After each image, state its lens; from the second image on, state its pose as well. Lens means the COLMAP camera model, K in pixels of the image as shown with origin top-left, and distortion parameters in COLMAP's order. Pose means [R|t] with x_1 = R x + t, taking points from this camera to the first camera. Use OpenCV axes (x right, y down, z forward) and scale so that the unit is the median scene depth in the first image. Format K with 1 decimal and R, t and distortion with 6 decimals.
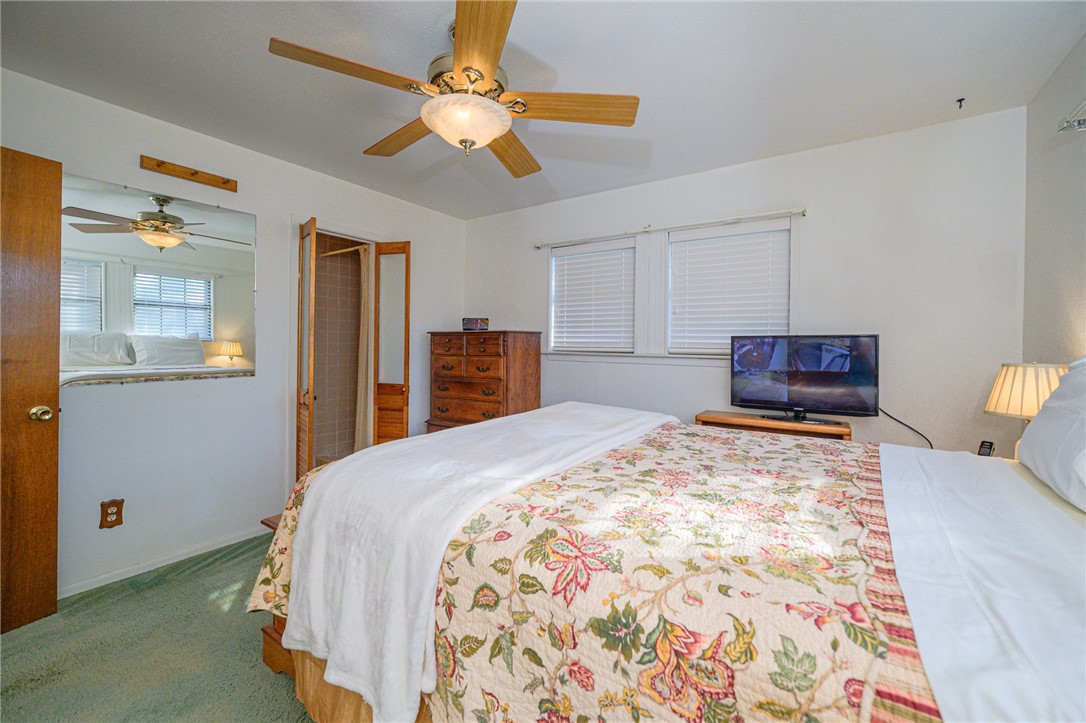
lens RADIAL K [[444.7, 0, 543.3], [0, 444.7, 351.0], [0, 0, 1]] dist [-0.000616, -0.000042]
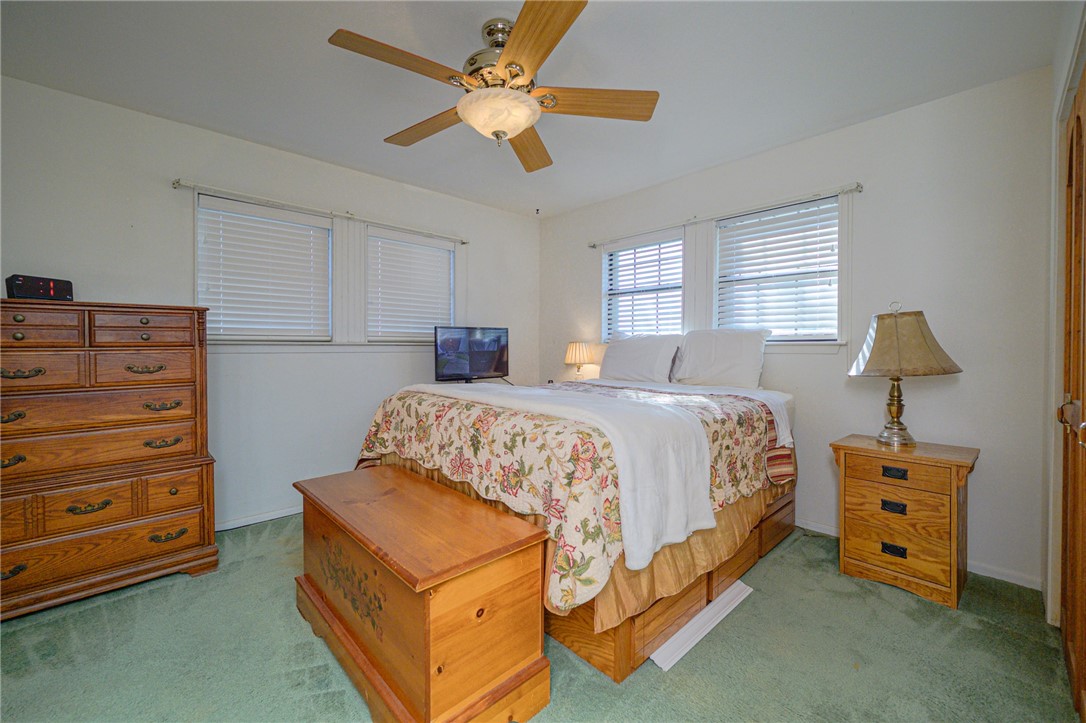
lens RADIAL K [[438.3, 0, 543.1], [0, 438.3, 345.1], [0, 0, 1]] dist [0.000186, 0.000015]
pose [[0.227757, -0.015234, 0.973599, -0.704310], [0.004125, 0.999884, 0.014681, 0.001096], [-0.973709, 0.000673, 0.227793, 0.407317]]
